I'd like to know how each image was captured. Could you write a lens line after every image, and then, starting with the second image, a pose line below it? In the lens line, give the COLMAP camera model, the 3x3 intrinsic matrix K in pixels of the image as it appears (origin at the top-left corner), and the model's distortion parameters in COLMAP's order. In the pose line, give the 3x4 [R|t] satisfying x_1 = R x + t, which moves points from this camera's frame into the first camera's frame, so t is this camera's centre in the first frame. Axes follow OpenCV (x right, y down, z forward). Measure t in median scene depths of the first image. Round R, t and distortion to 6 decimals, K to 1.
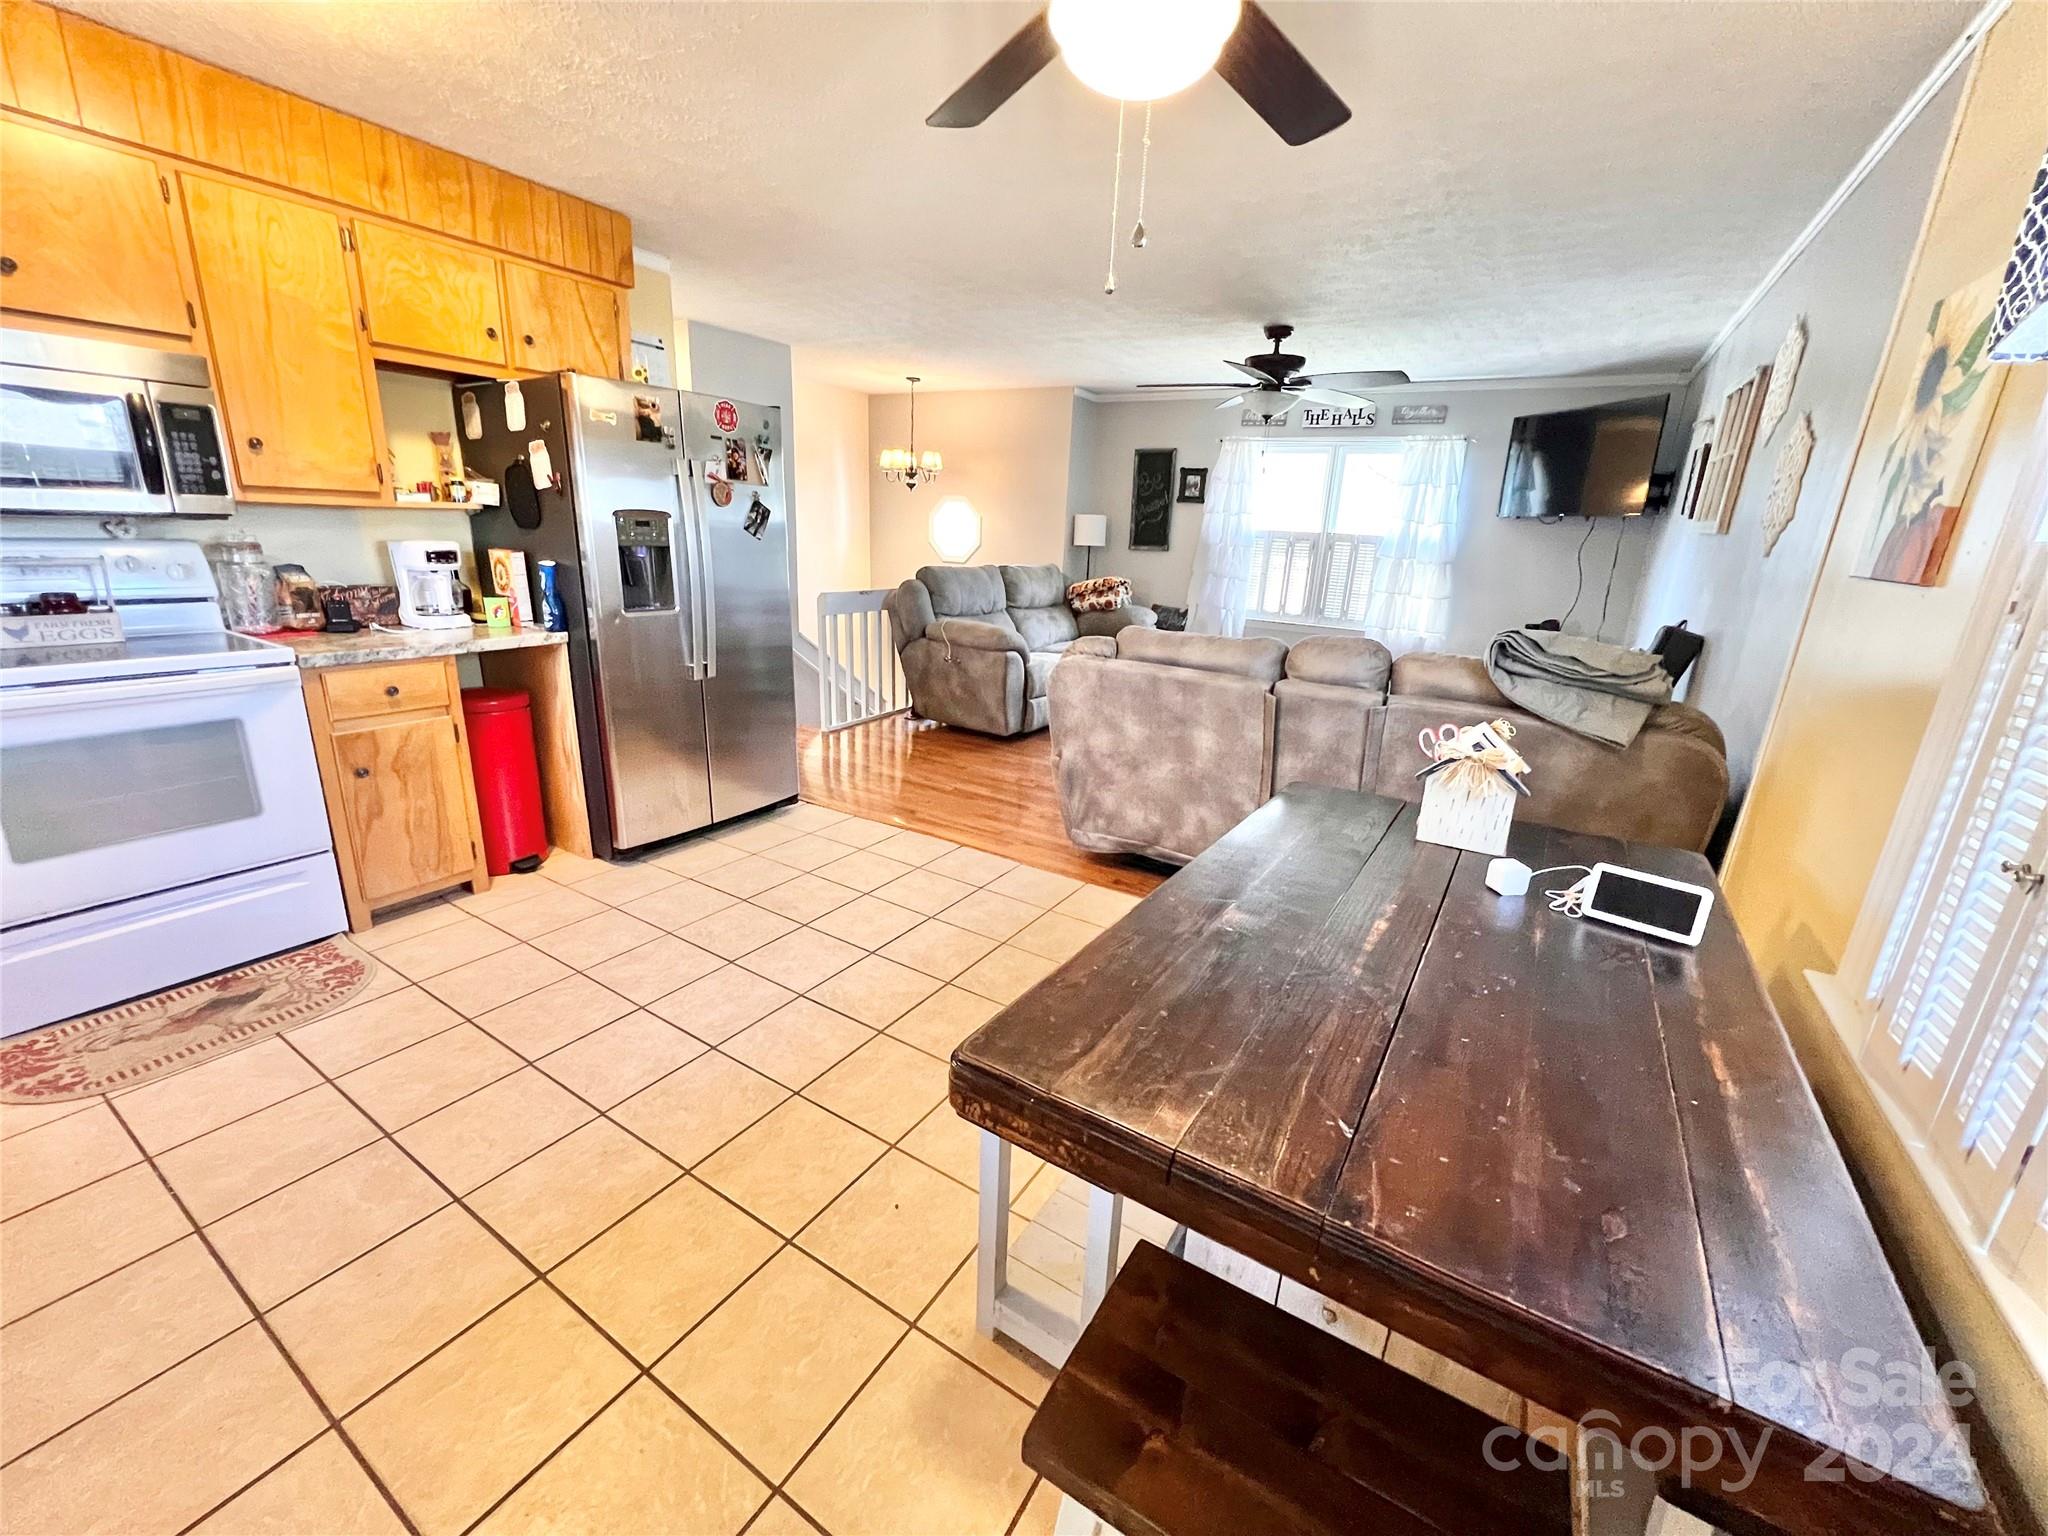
lens RADIAL K [[819.9, 0, 1016.6], [0, 819.9, 769.6], [0, 0, 1]] dist [-0.002709, 0.000218]
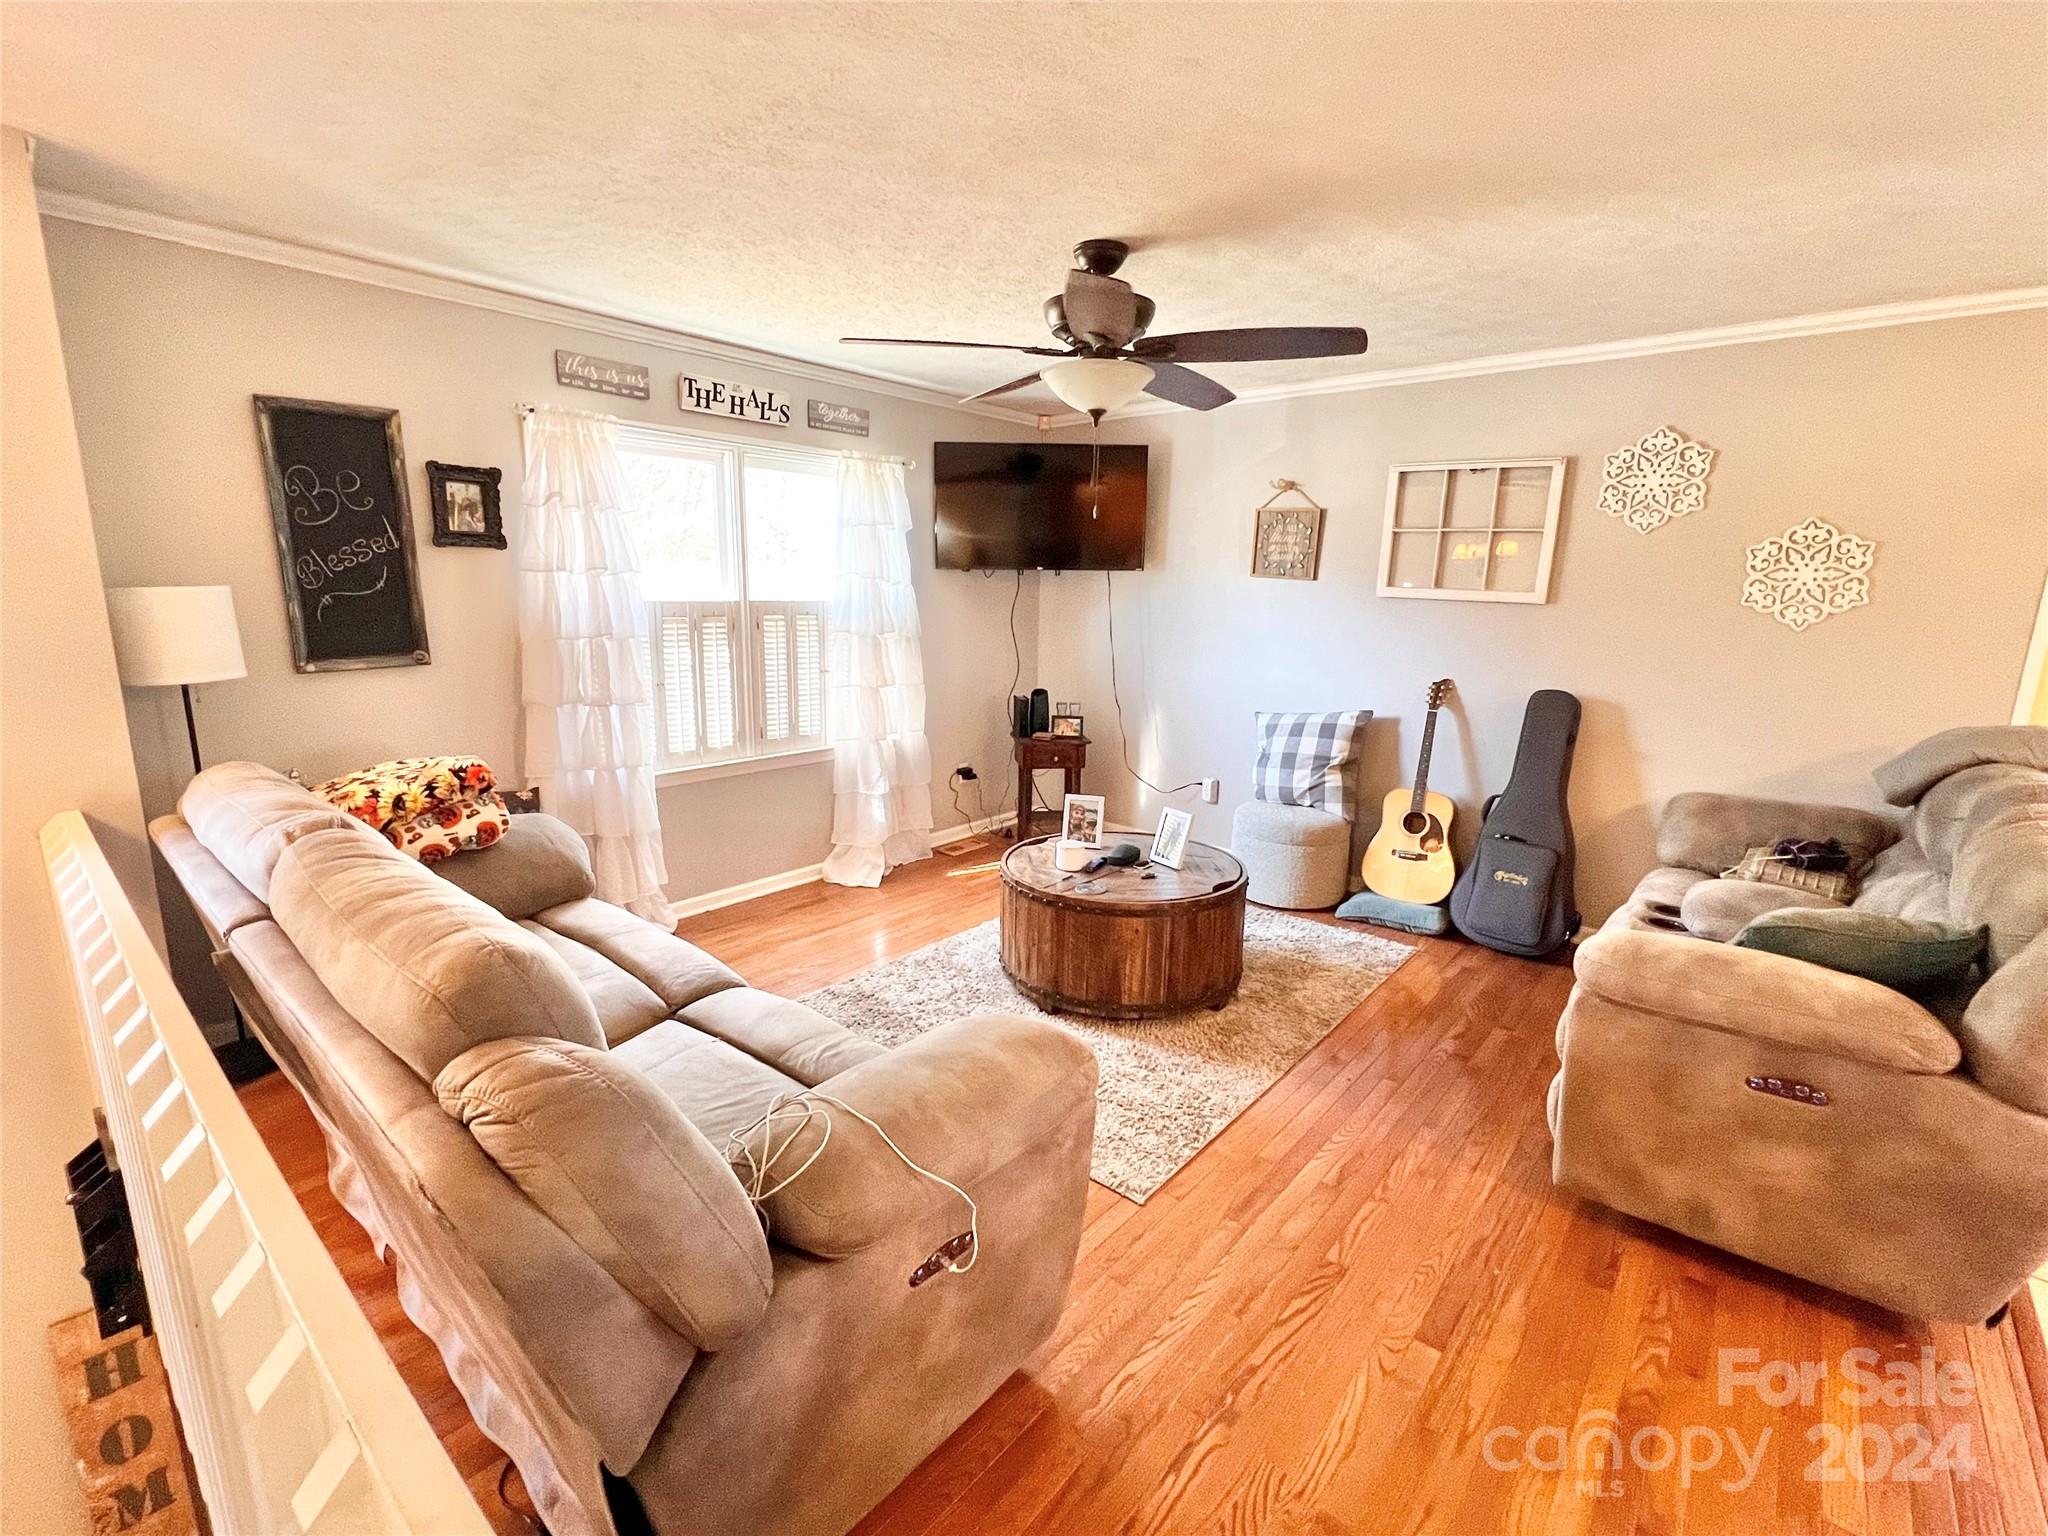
lens RADIAL K [[913.2, 0, 1013.1], [0, 913.2, 778.4], [0, 0, 1]] dist [-0.000428, -0.000525]
pose [[0.145679, -0.250282, 0.957150, -0.472473], [0.277829, 0.938889, 0.203221, -0.499335], [-0.949520, 0.236320, 0.206312, 1.435107]]
